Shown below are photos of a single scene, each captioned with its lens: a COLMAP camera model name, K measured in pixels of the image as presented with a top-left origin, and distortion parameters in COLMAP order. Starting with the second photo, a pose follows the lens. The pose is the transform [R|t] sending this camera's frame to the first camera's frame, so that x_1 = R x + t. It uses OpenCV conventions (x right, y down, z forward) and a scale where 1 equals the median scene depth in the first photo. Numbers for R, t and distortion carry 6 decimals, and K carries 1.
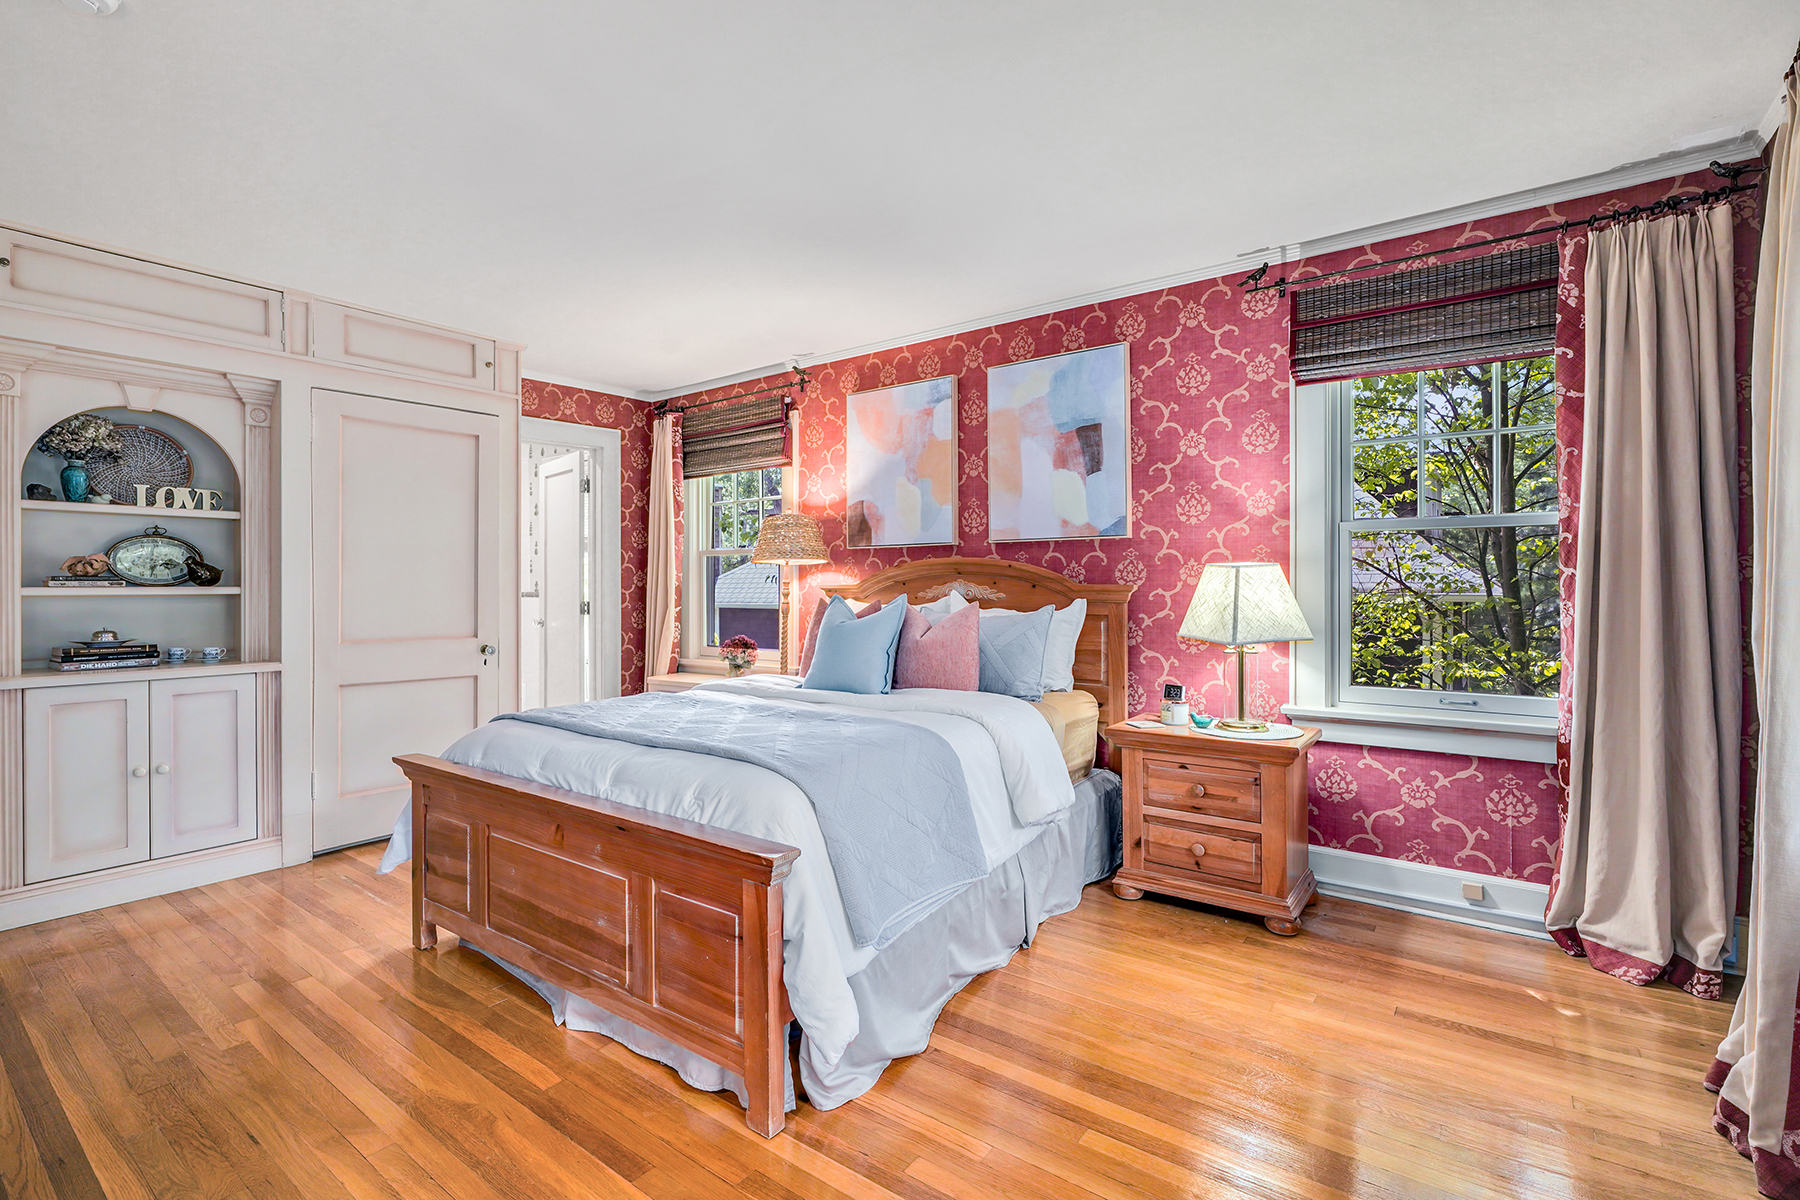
lens RADIAL K [[816.3, 0, 895.7], [0, 816.3, 595.6], [0, 0, 1]] dist [-0.007564, 0.001500]
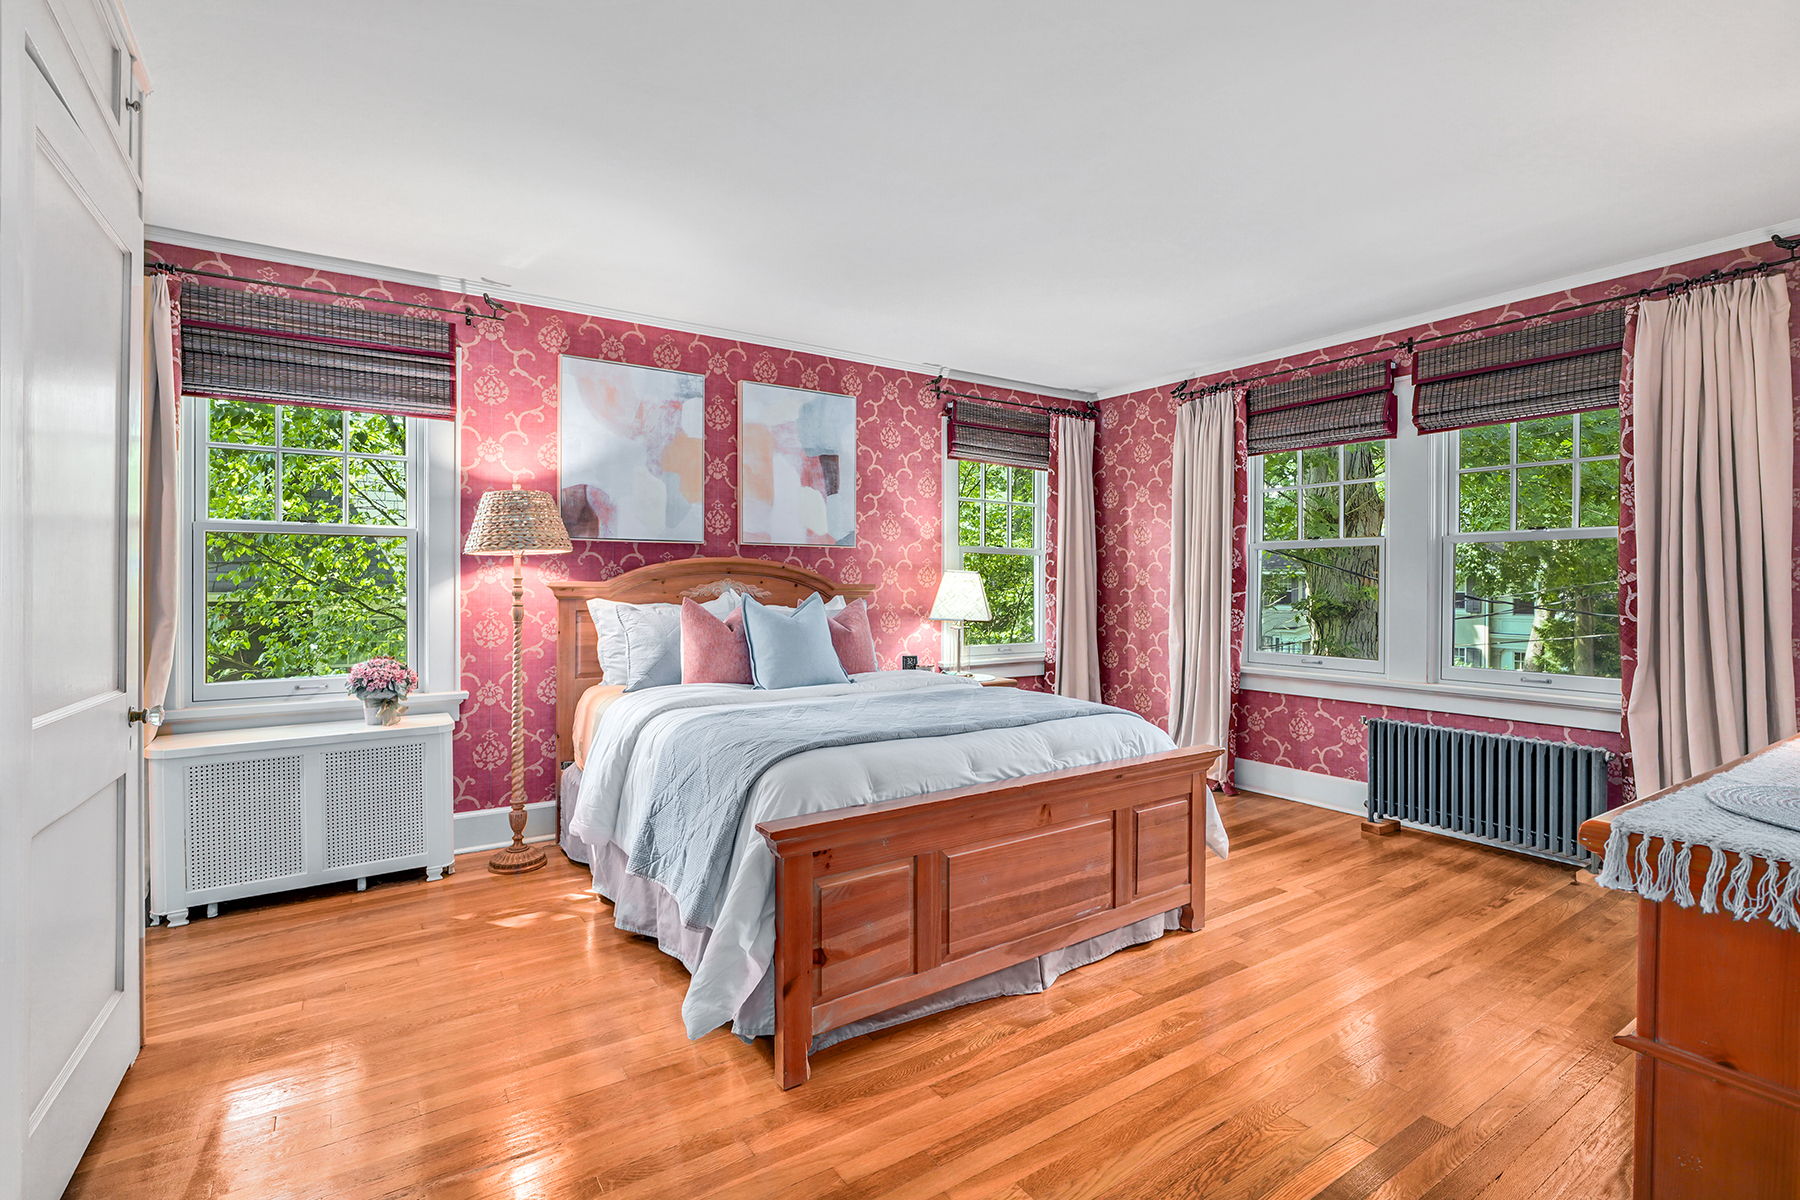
lens RADIAL K [[816.3, 0, 898.3], [0, 816.3, 594.1], [0, 0, 1]] dist [-0.007564, 0.001500]
pose [[0.337326, -0.007215, 0.941360, -0.856475], [0.008630, 0.999952, 0.004571, -0.002774], [-0.941348, 0.006582, 0.337372, 0.466643]]
